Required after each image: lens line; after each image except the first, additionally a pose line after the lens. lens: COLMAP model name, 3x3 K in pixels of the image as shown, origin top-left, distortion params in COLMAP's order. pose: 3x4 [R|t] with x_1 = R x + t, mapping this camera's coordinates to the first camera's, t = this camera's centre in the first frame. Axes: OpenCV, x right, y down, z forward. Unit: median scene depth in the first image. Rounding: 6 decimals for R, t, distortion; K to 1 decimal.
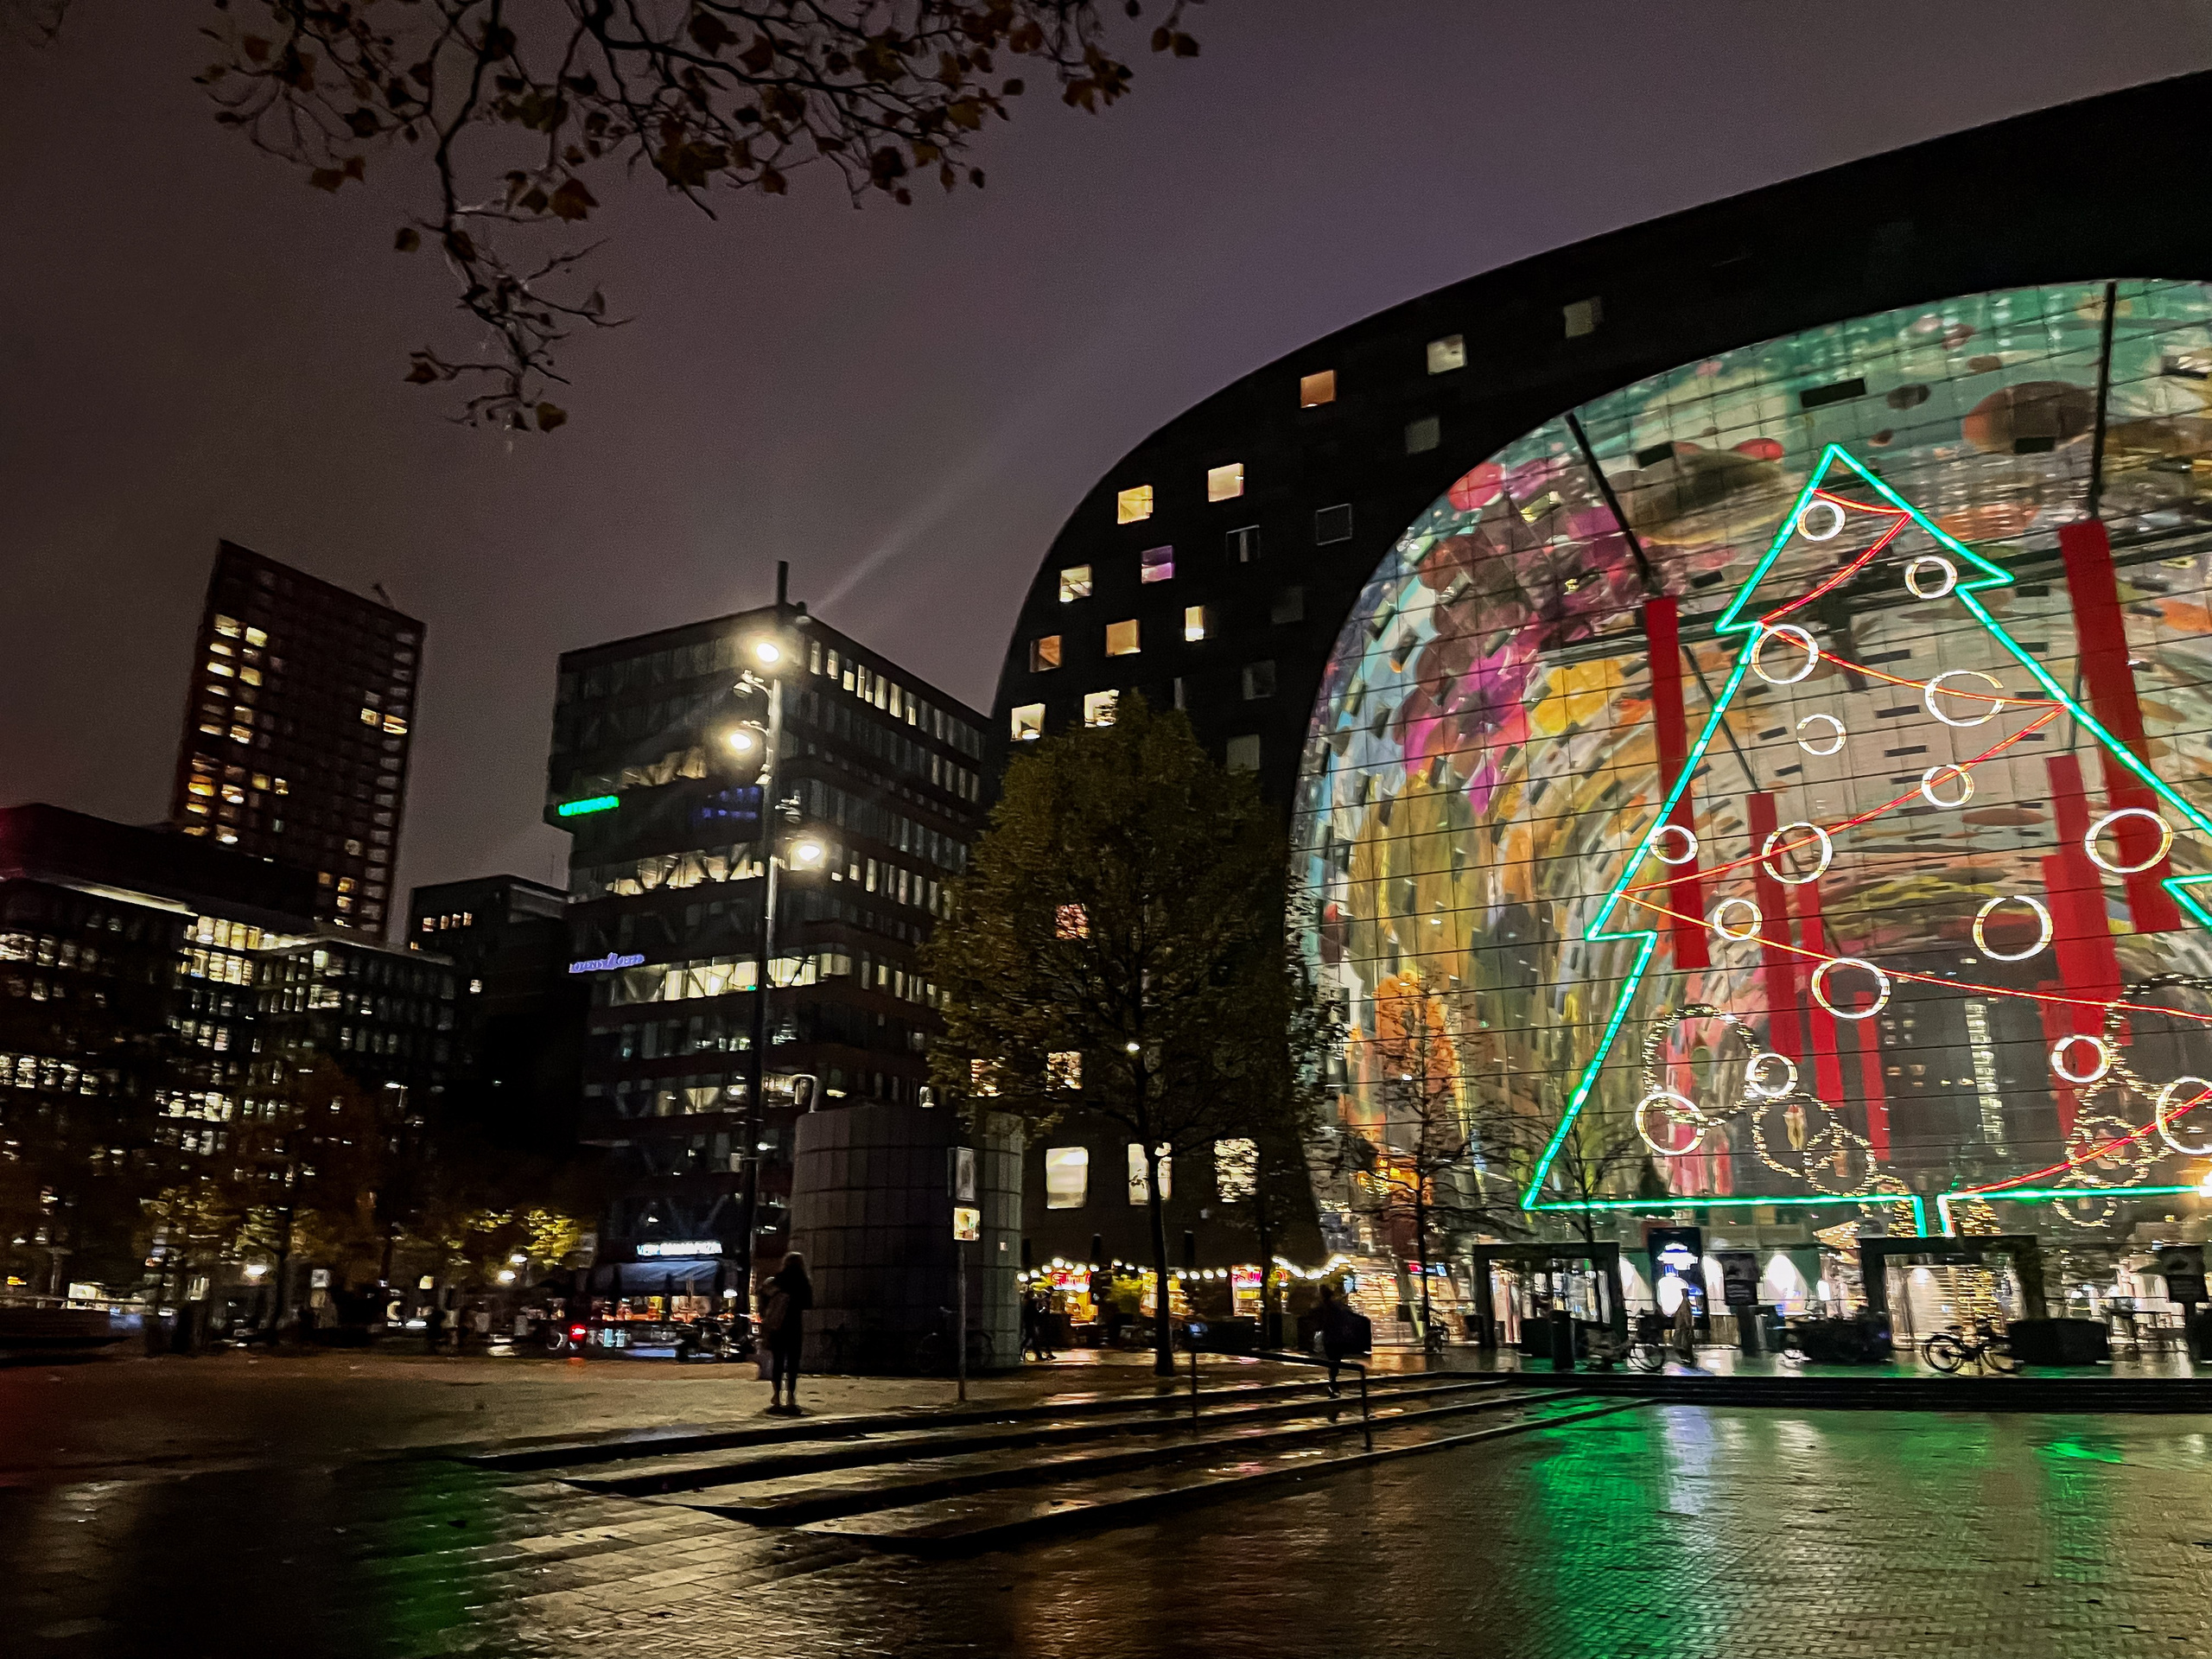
lens RADIAL K [[1715.1, 0, 1106.0], [0, 1715.1, 829.5], [0, 0, 1]] dist [0.089542, -0.119021]
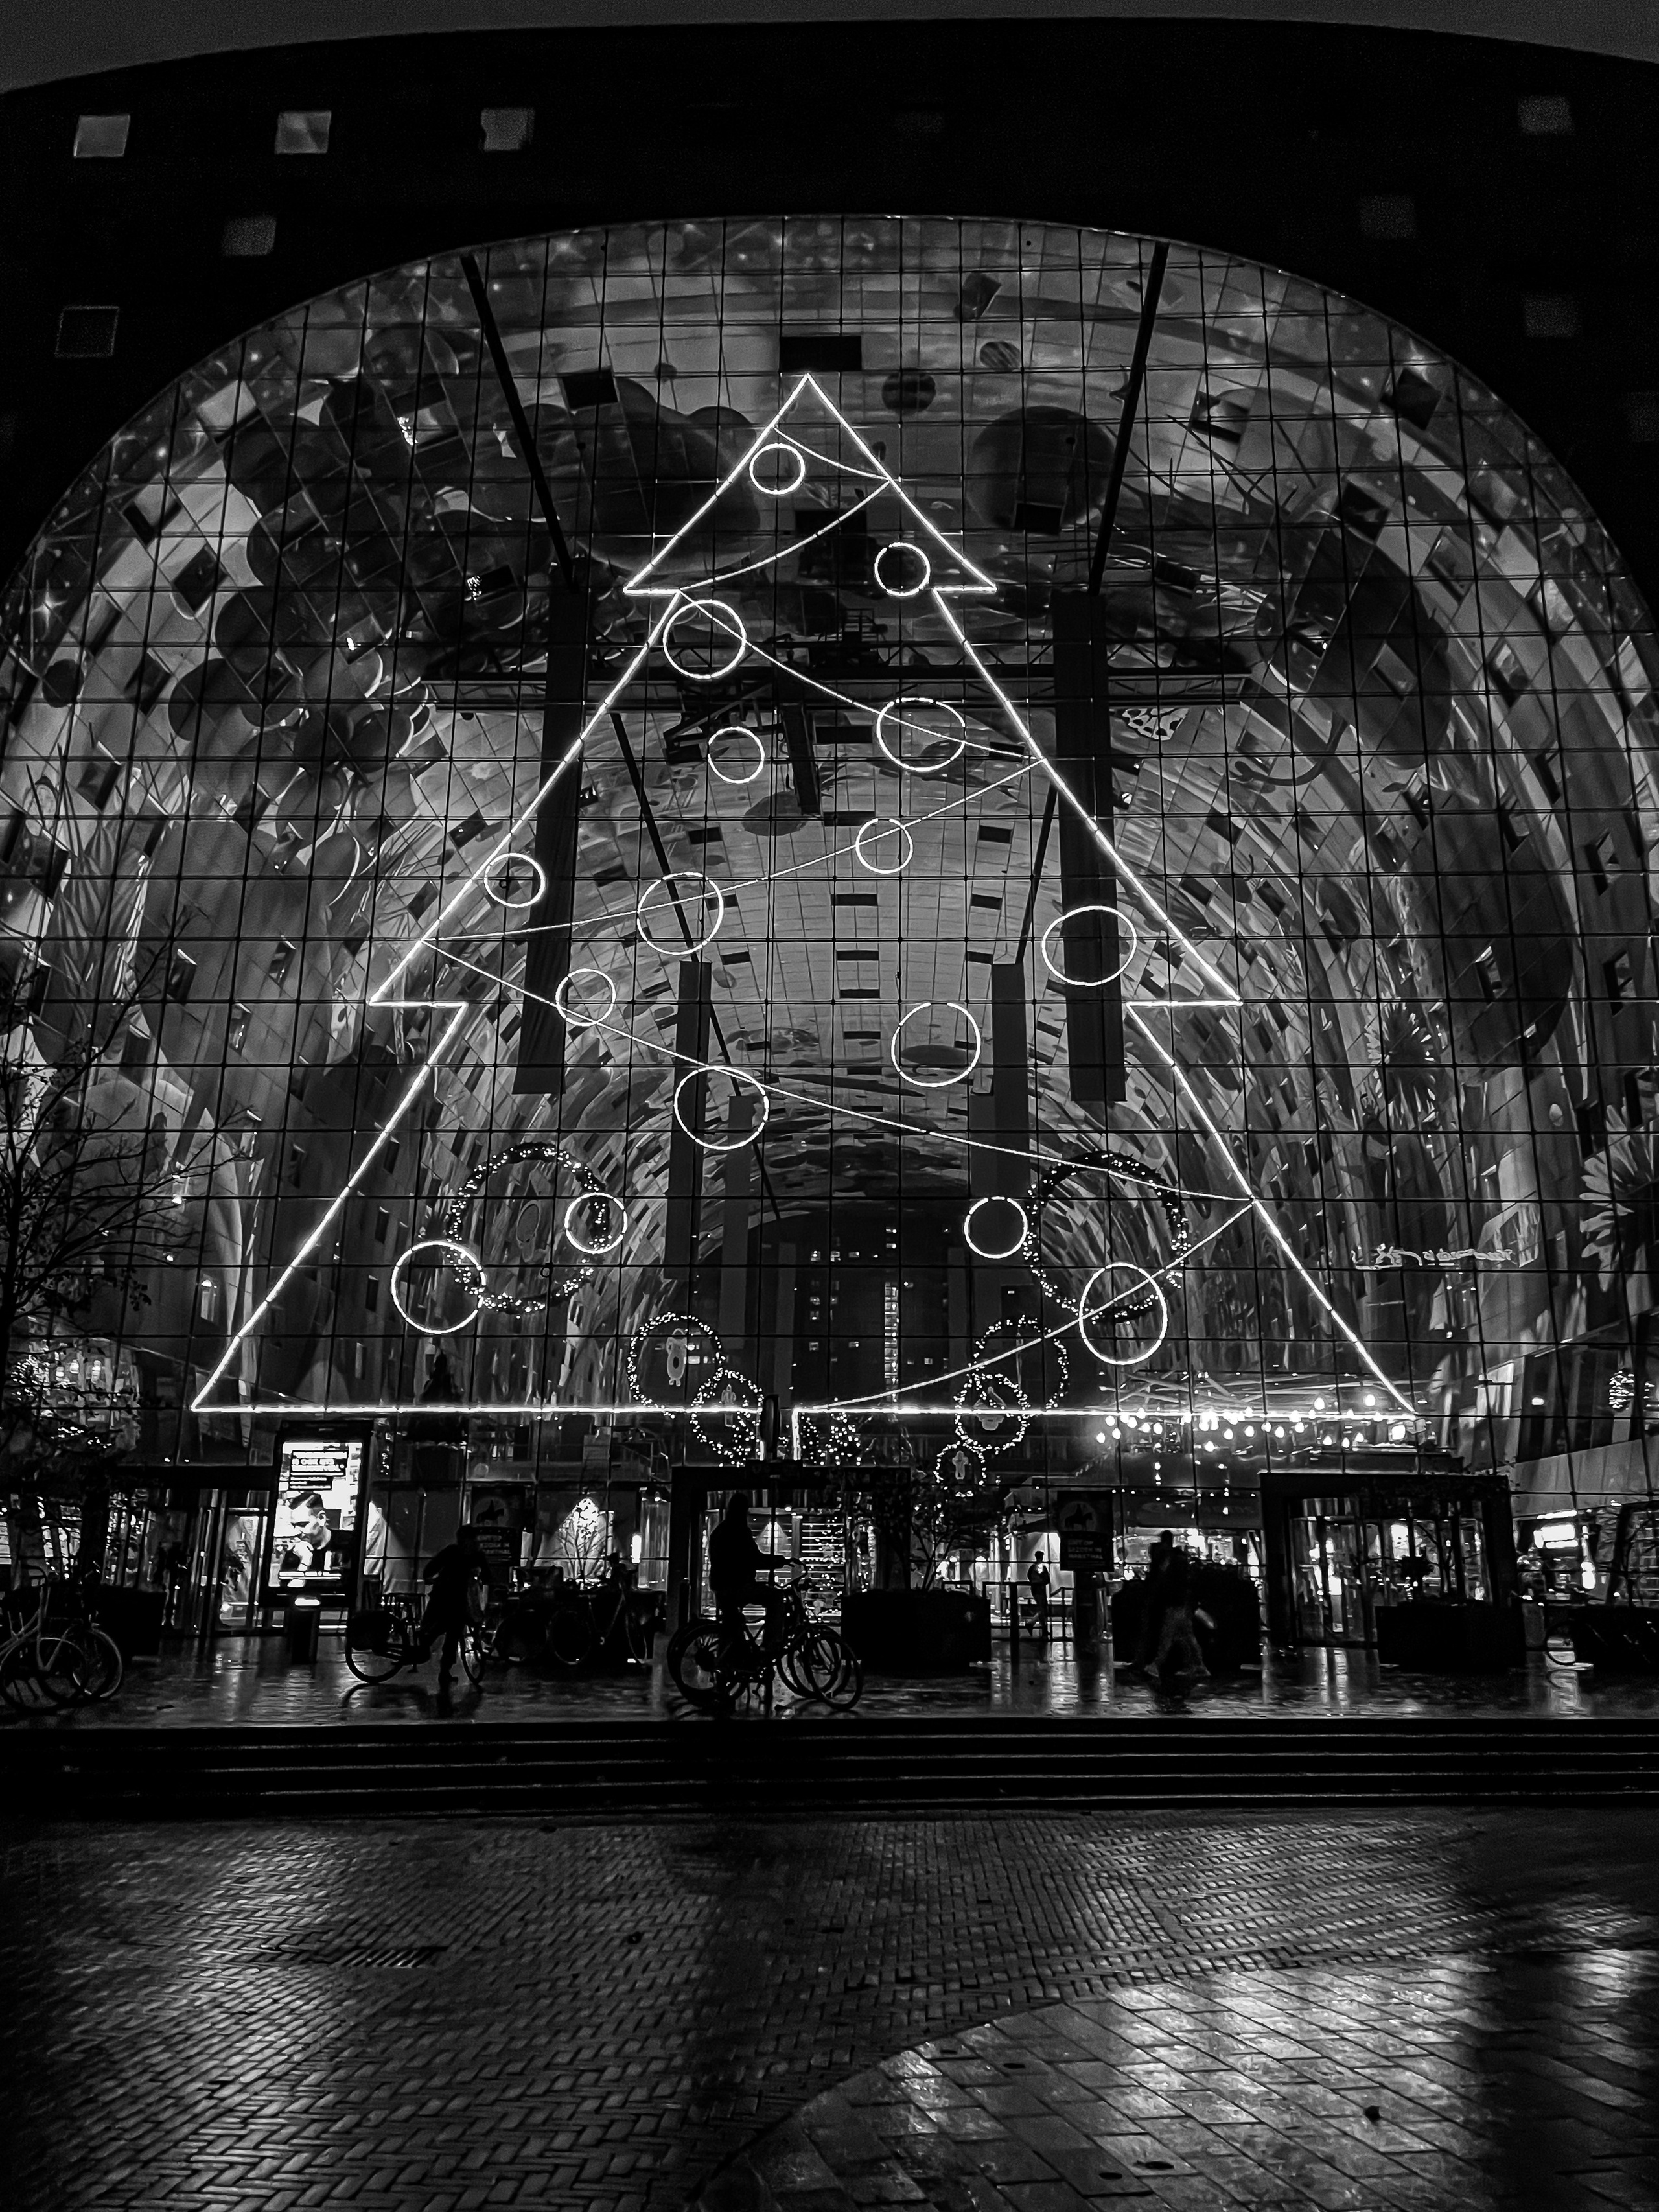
lens RADIAL K [[1715.1, 0, 858.5], [0, 1715.1, 1103.0], [0, 0, 1]] dist [0.089542, -0.119021]
pose [[0.900905, 0.131468, 0.413627, 0.160546], [-0.132575, 0.990827, -0.026171, 0.082155], [-0.413273, -0.031259, 0.910070, 0.293776]]
